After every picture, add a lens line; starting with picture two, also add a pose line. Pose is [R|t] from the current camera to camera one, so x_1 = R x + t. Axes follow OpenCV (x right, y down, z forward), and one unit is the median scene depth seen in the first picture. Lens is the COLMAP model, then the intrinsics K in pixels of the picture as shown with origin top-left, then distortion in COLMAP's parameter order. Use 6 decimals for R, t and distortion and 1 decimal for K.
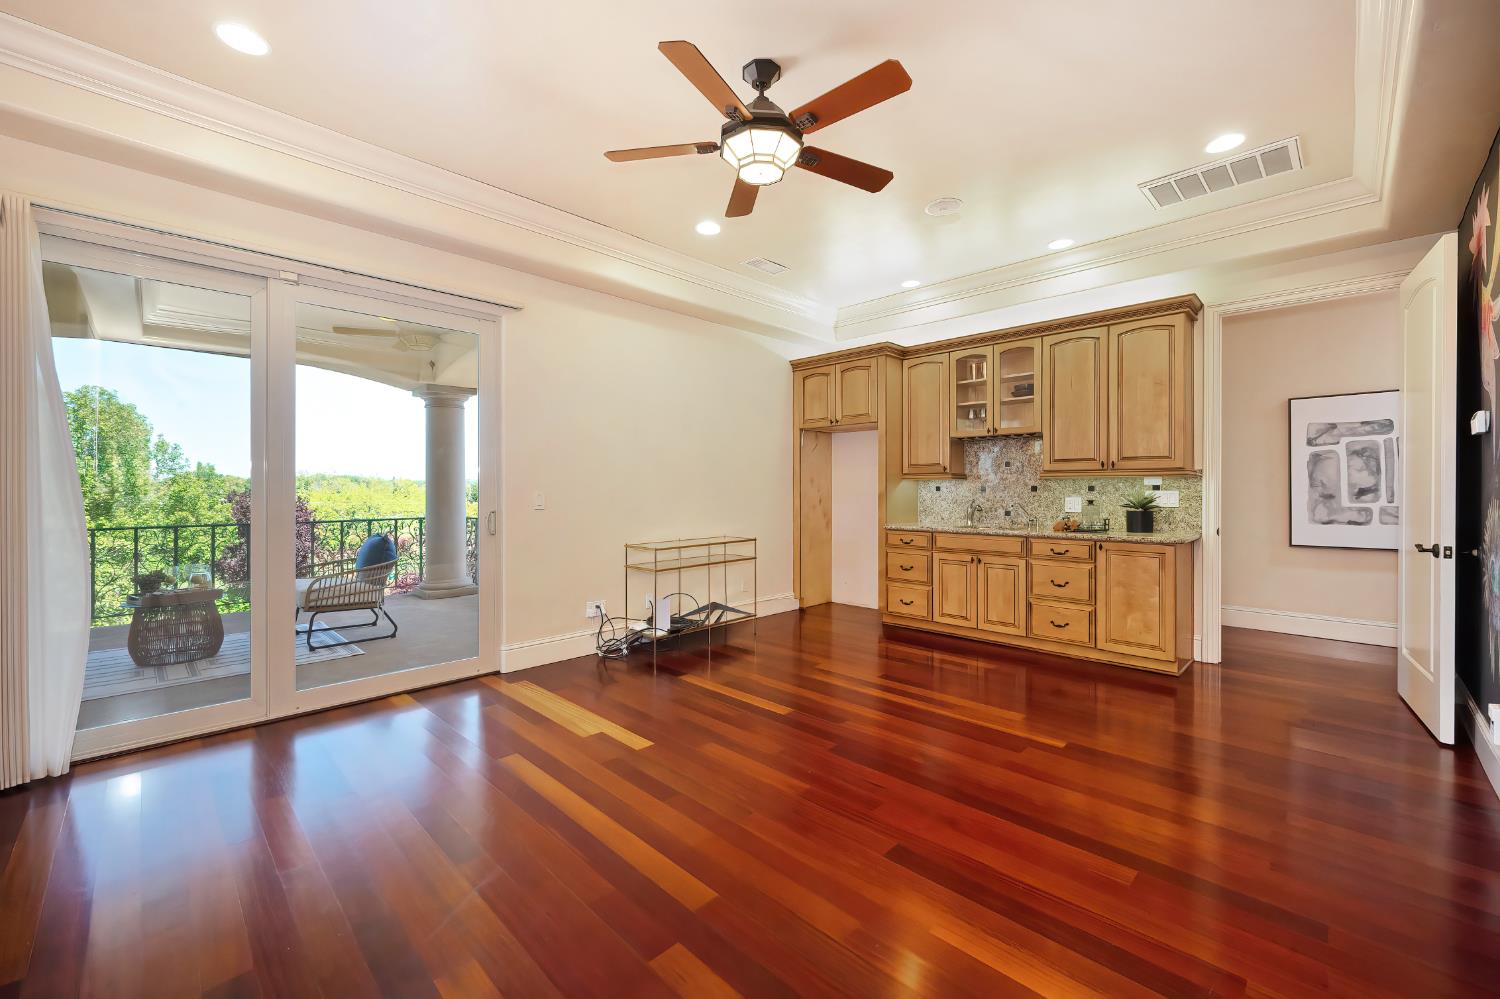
lens RADIAL K [[594.4, 0, 749.4], [0, 594.4, 497.9], [0, 0, 1]] dist [-0.001454, -0.000068]
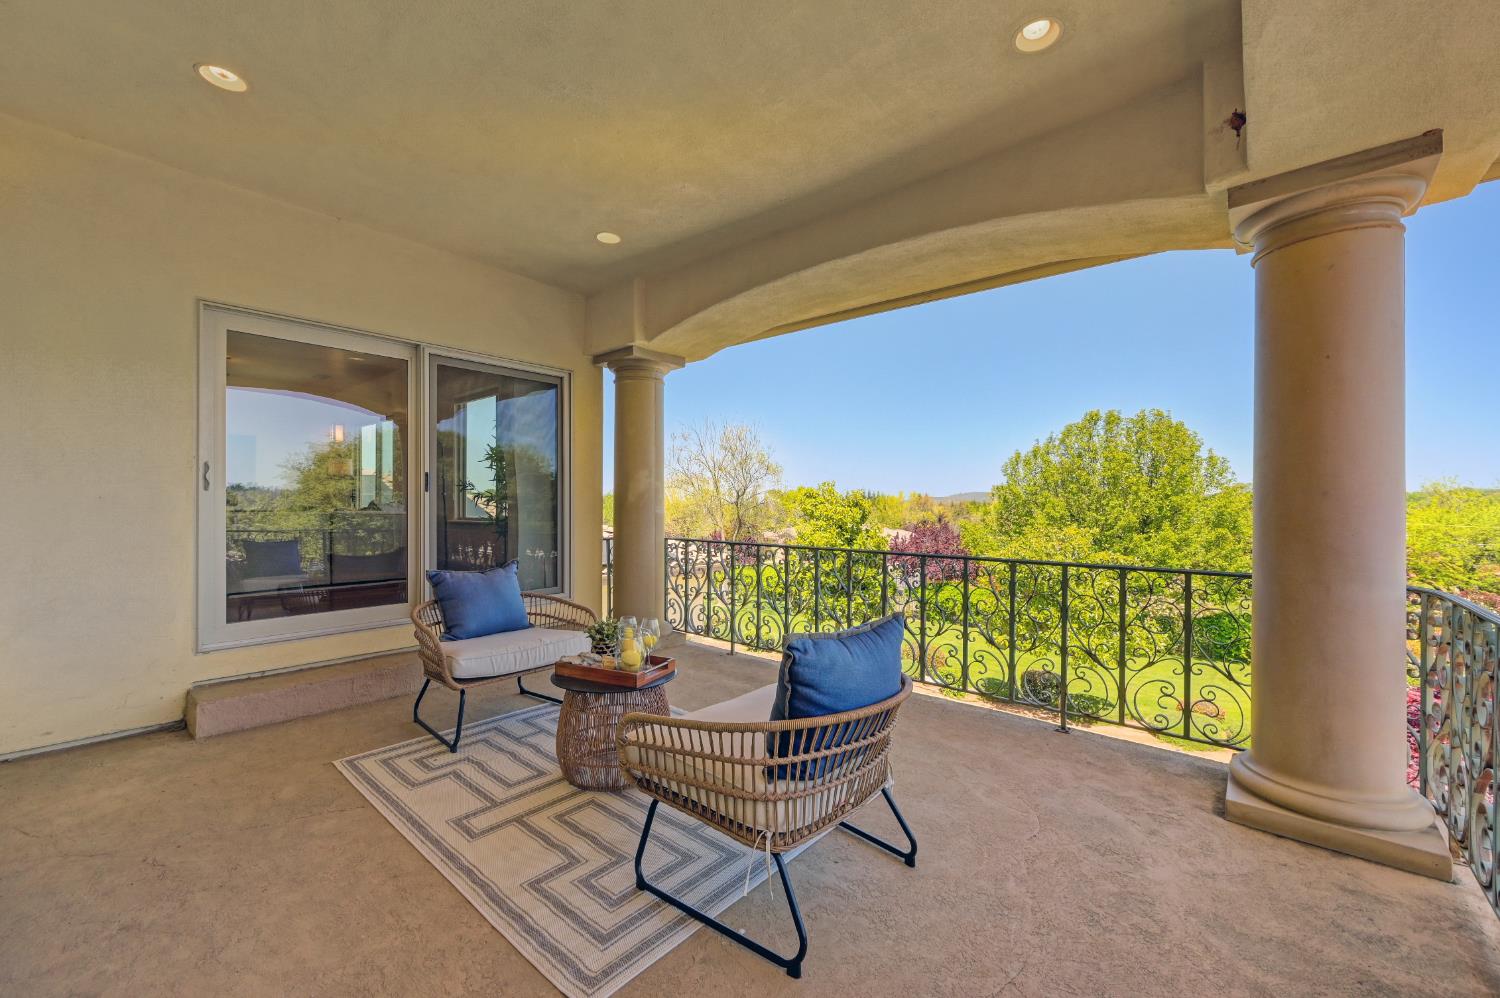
lens RADIAL K [[594.4, 0, 749.4], [0, 594.4, 497.4], [0, 0, 1]] dist [-0.001454, -0.000068]
pose [[0.063868, -0.005795, -0.997942, -0.058838], [-0.022851, 0.999712, -0.007268, -0.001464], [0.997697, 0.023268, 0.063717, 0.189762]]
